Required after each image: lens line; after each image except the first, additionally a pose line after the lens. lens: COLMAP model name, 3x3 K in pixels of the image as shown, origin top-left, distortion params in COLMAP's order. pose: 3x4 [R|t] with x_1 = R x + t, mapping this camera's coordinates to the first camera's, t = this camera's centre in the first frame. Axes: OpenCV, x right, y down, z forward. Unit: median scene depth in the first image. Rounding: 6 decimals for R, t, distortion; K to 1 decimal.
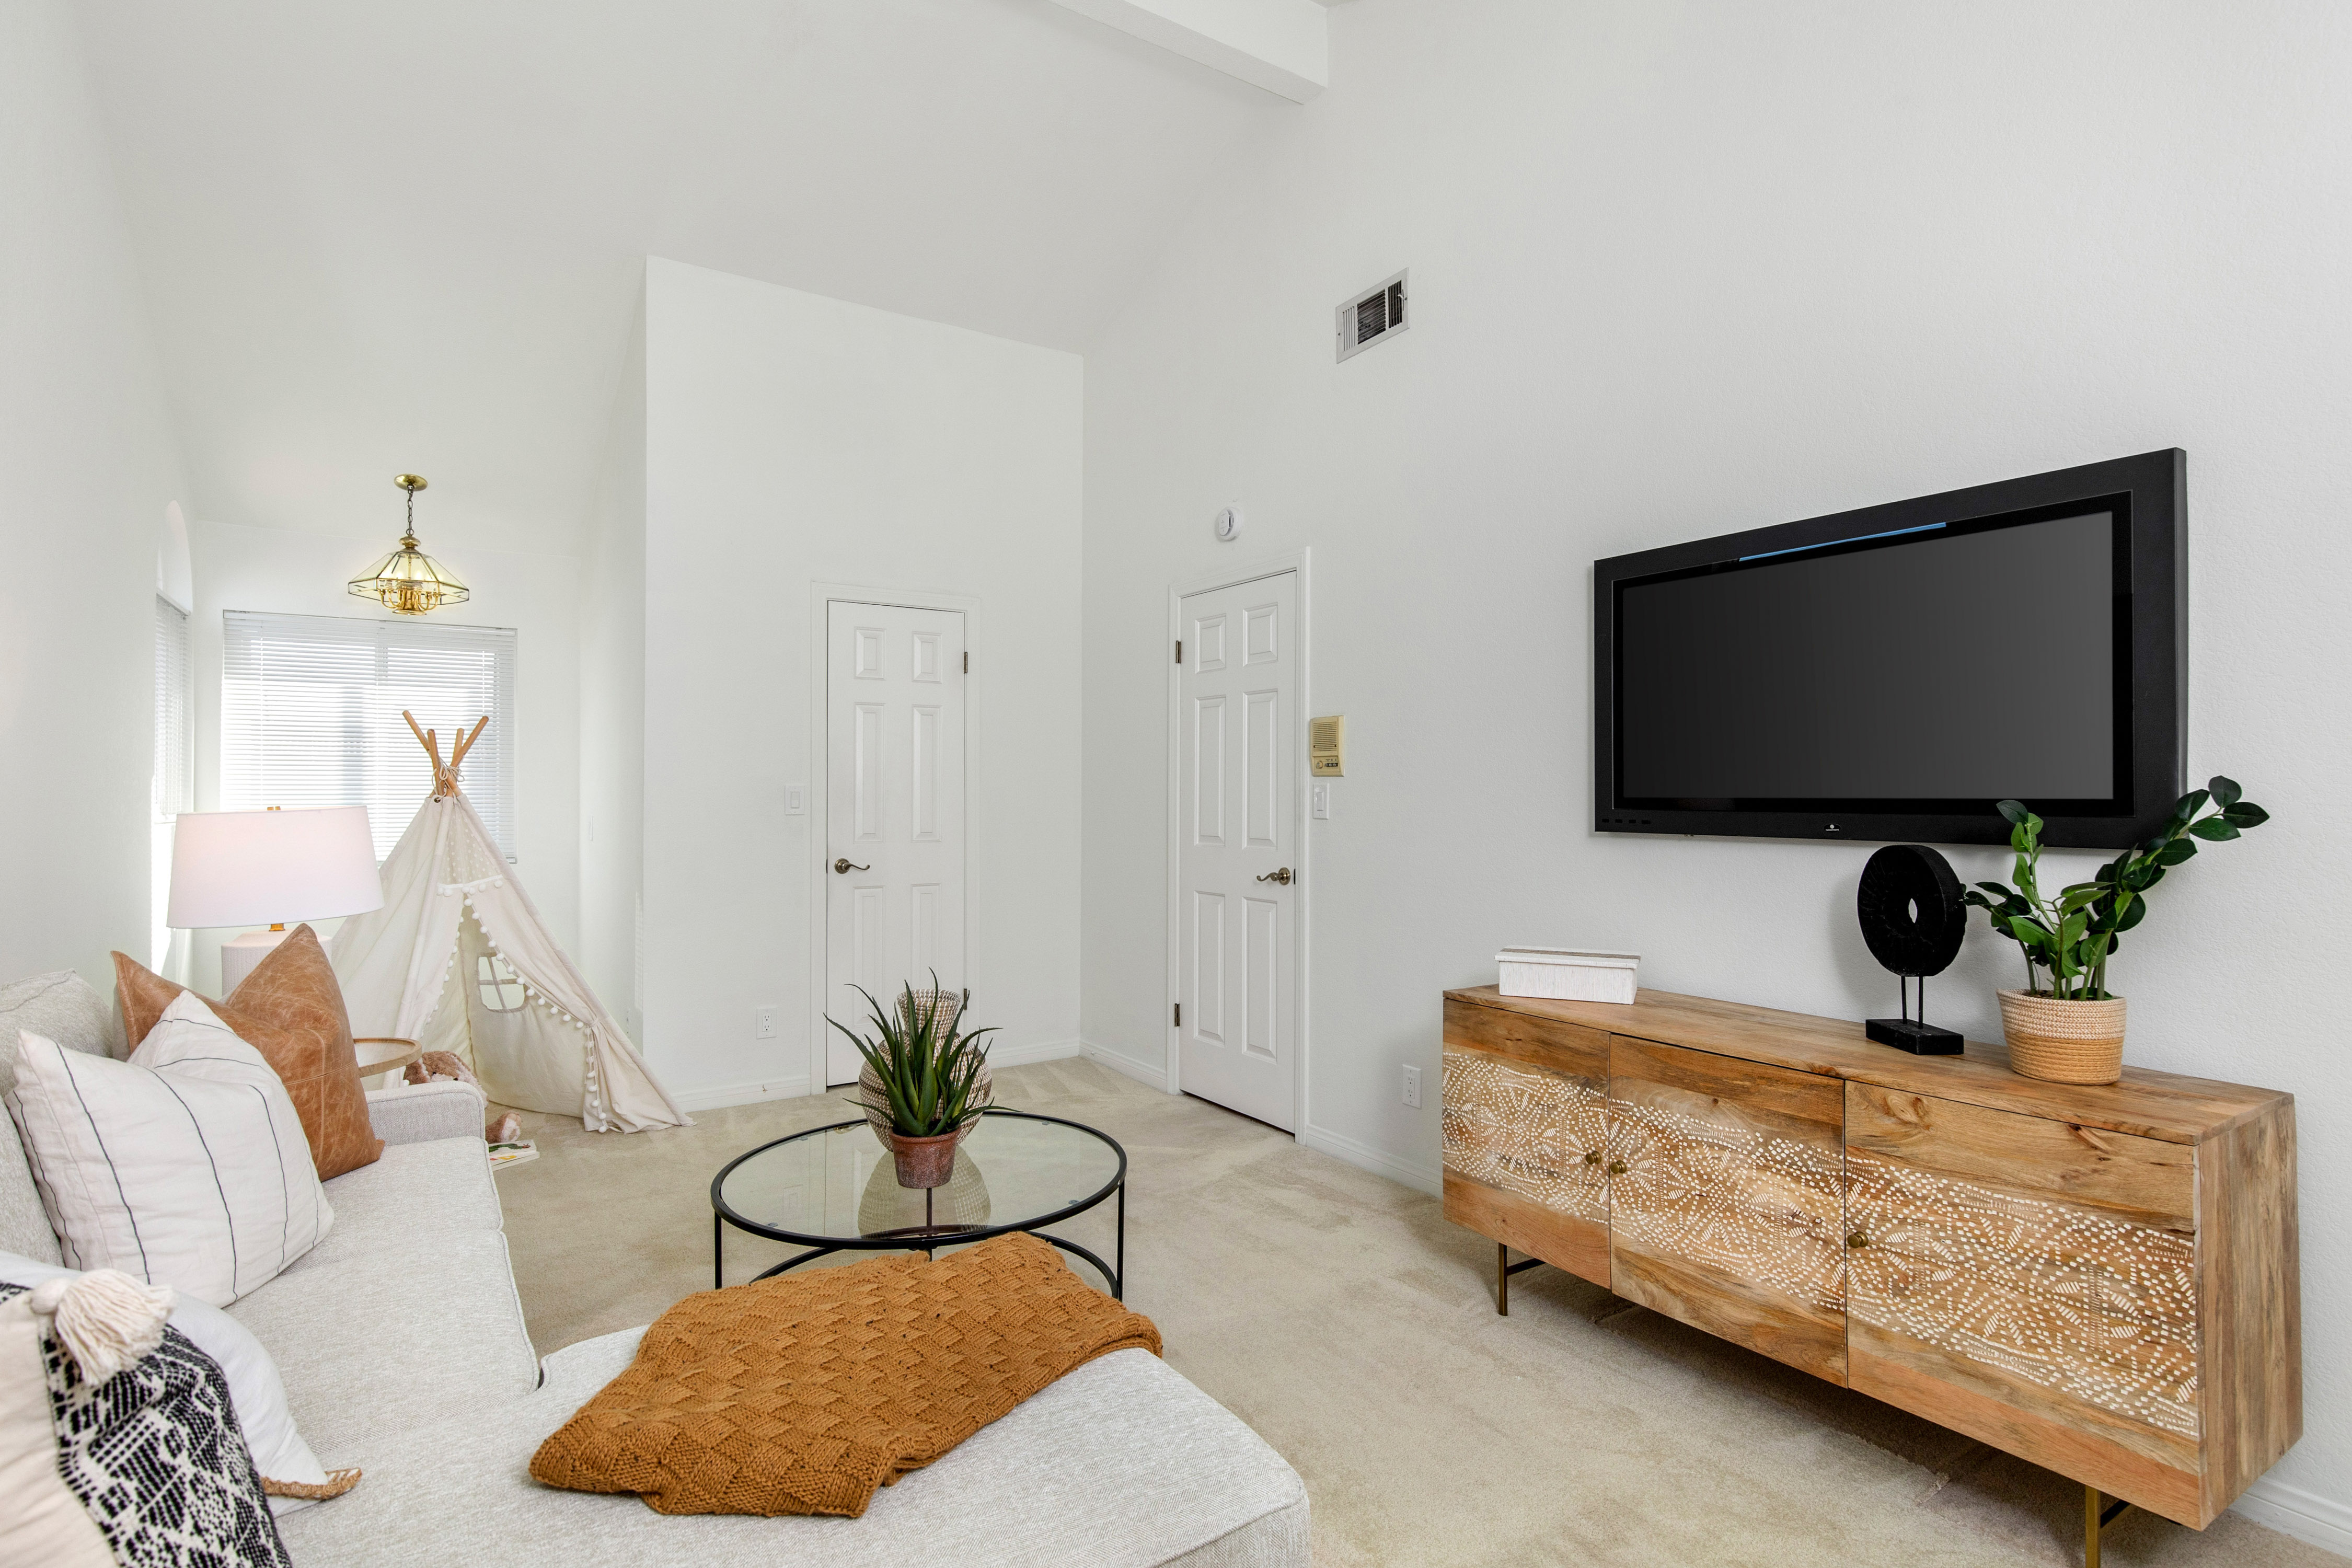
lens RADIAL K [[1165.2, 0, 1178.4], [0, 1165.2, 777.2], [0, 0, 1]] dist [0.002731, -0.002669]
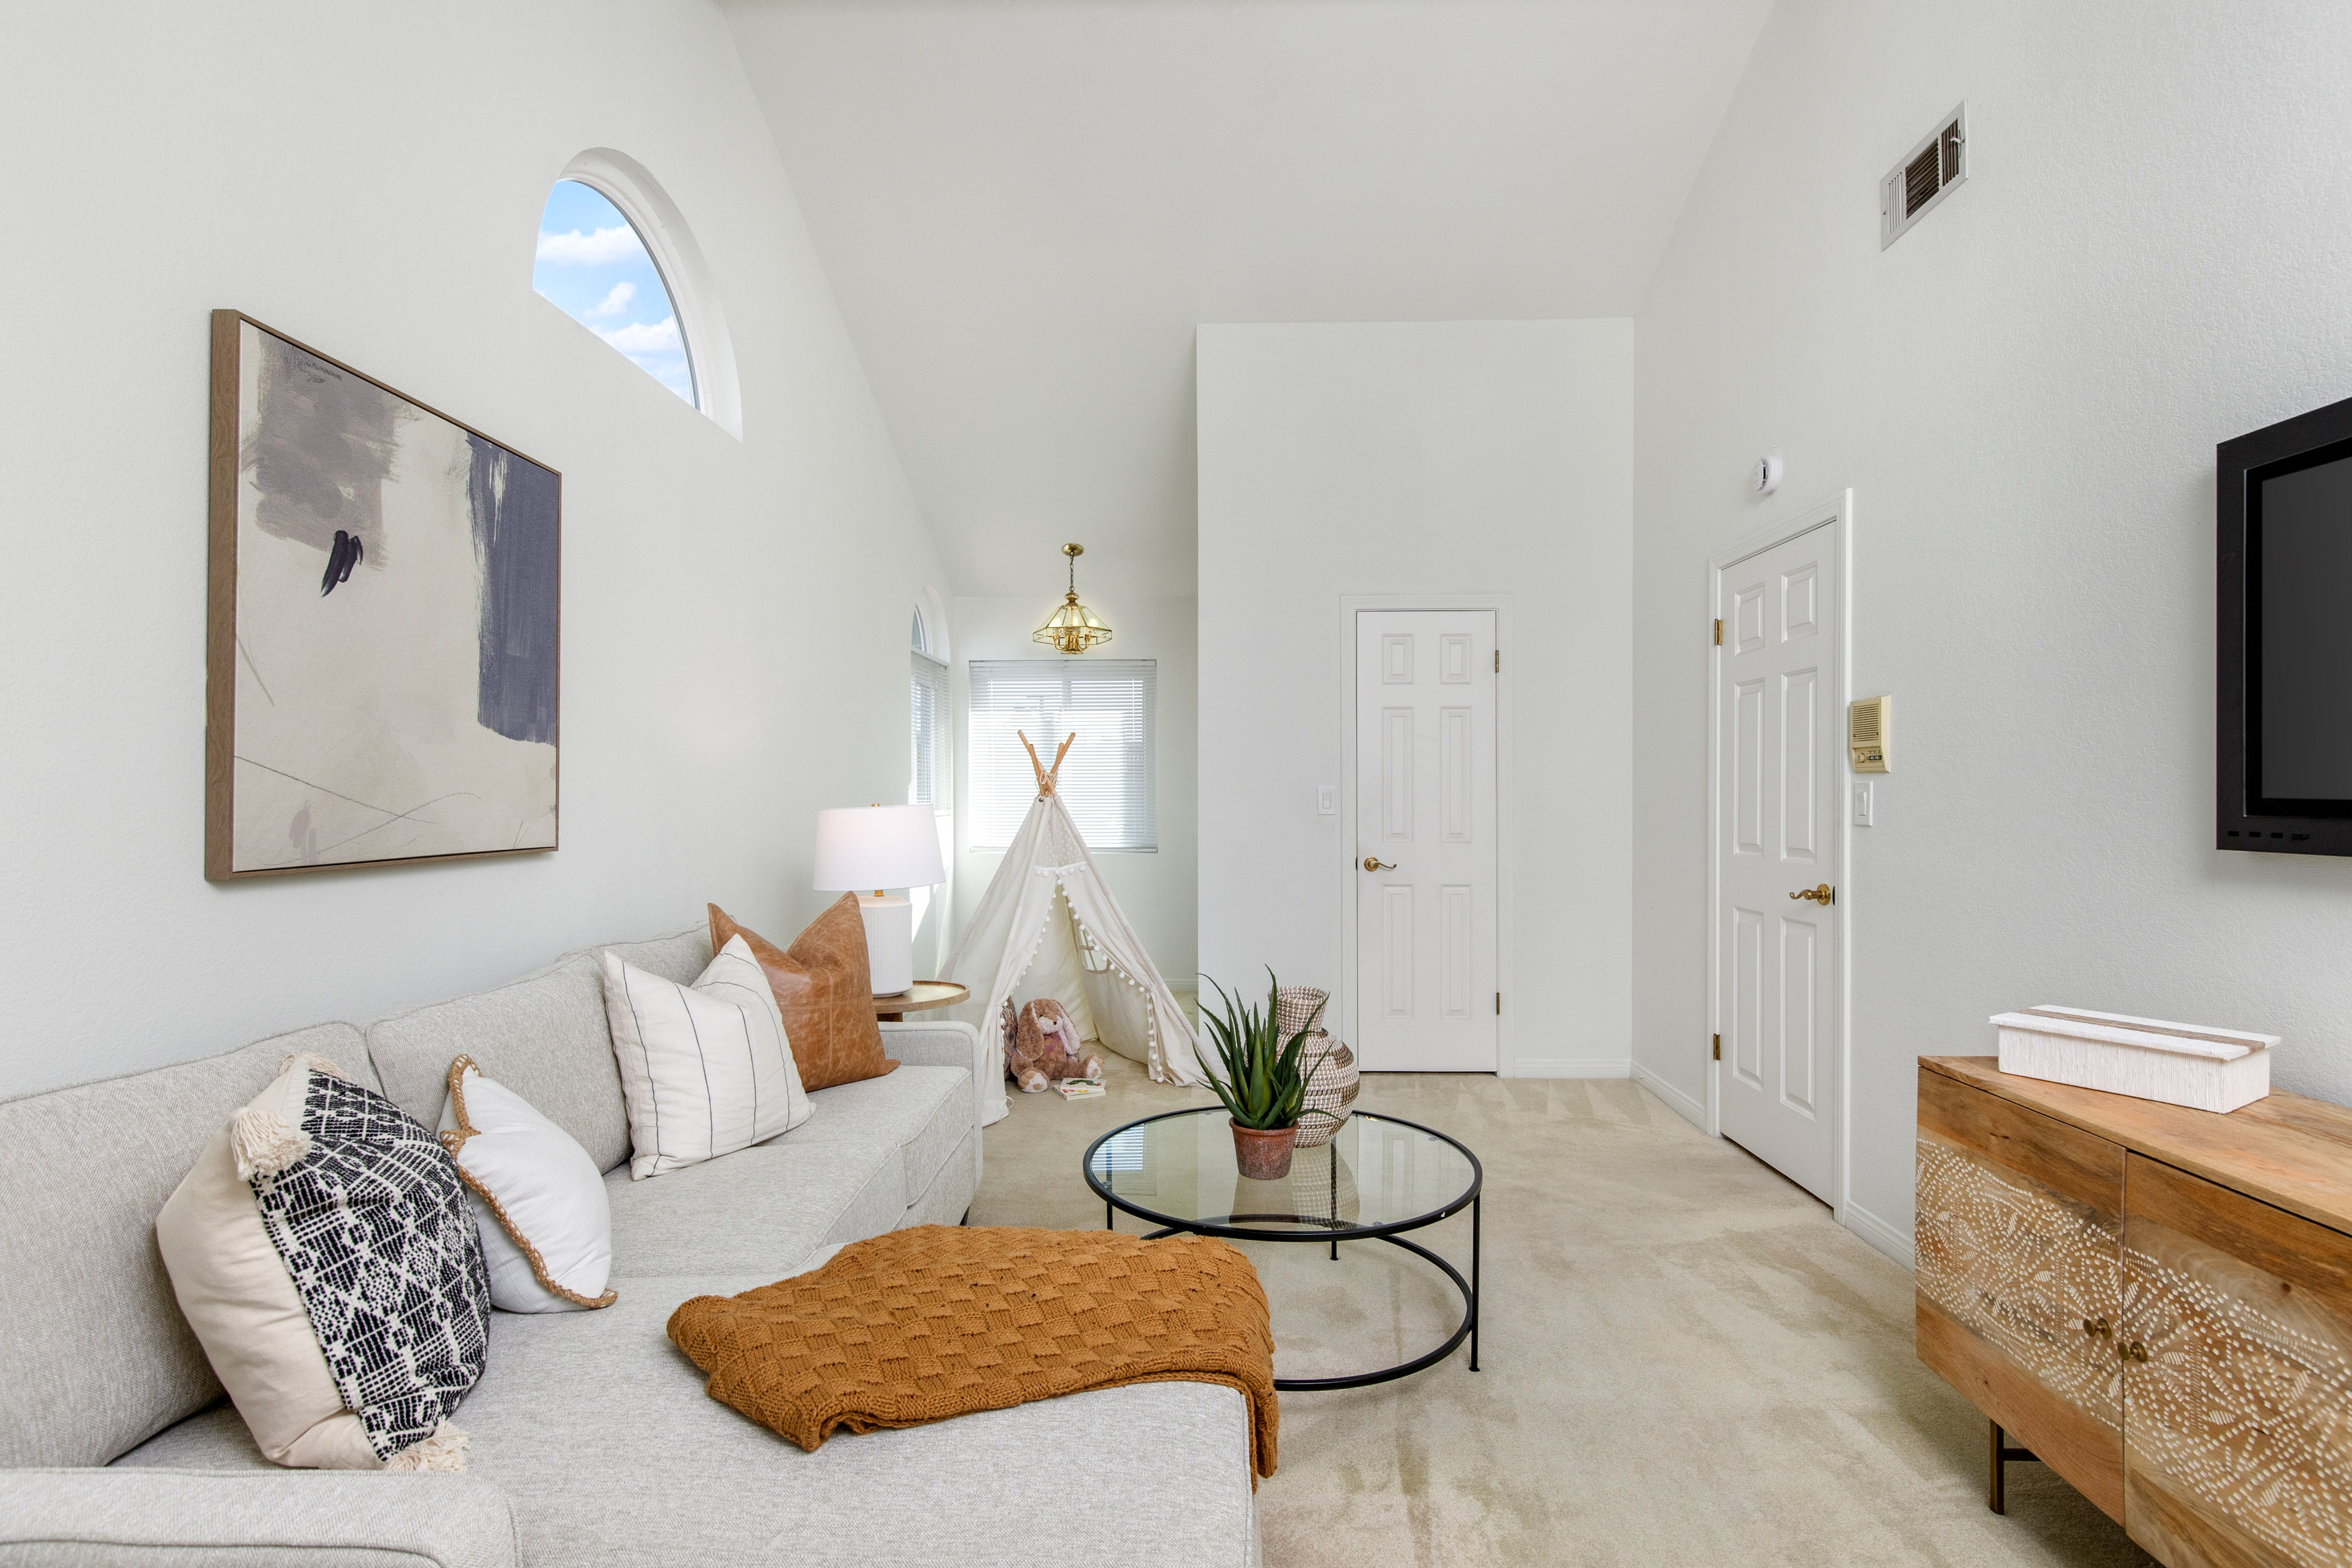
lens RADIAL K [[1111.5, 0, 1168.6], [0, 1111.5, 798.8], [0, 0, 1]] dist [-0.001600, -0.001524]
pose [[0.819473, 0.001330, -0.573117, 0.178074], [0.008341, 0.999864, 0.014247, 0.002361], [0.573058, -0.016455, 0.819350, 0.102244]]
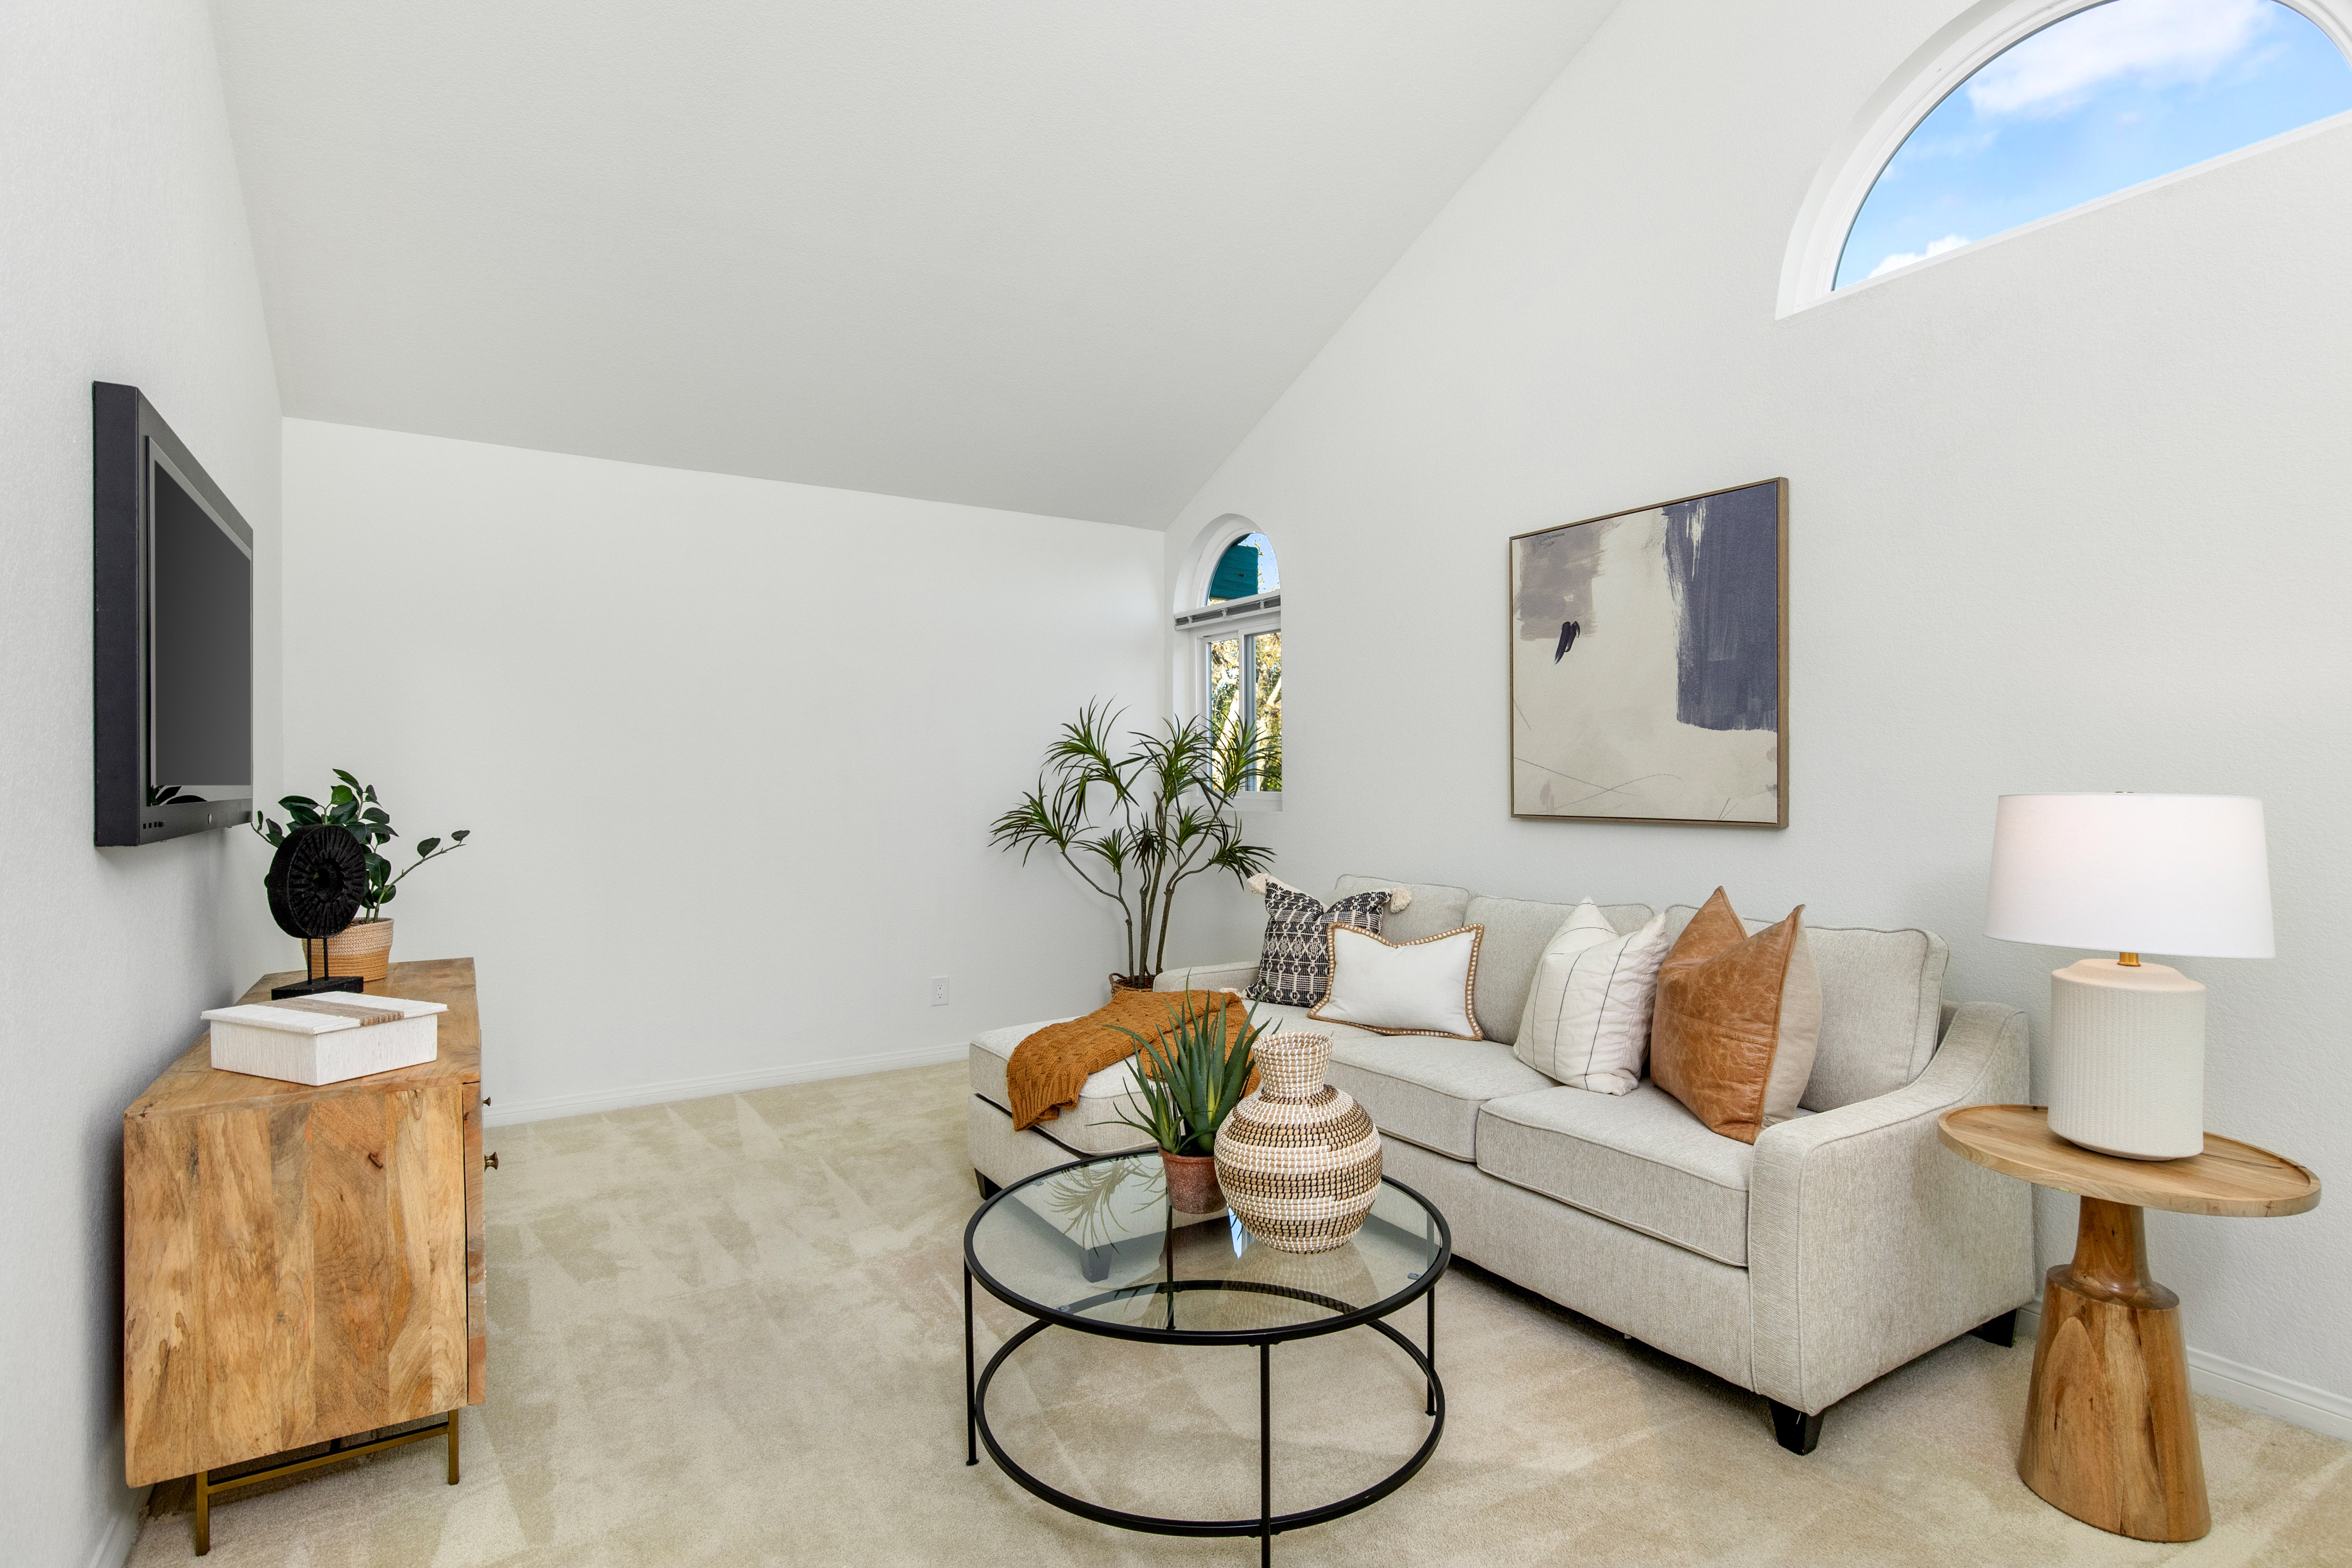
lens RADIAL K [[1165.2, 0, 1181.6], [0, 1165.2, 778.6], [0, 0, 1]] dist [0.002731, -0.002669]
pose [[-0.999847, -0.004708, 0.016865, -0.095262], [-0.004935, 0.999897, -0.013472, 0.018263], [-0.016800, -0.013553, -0.999767, 1.076750]]
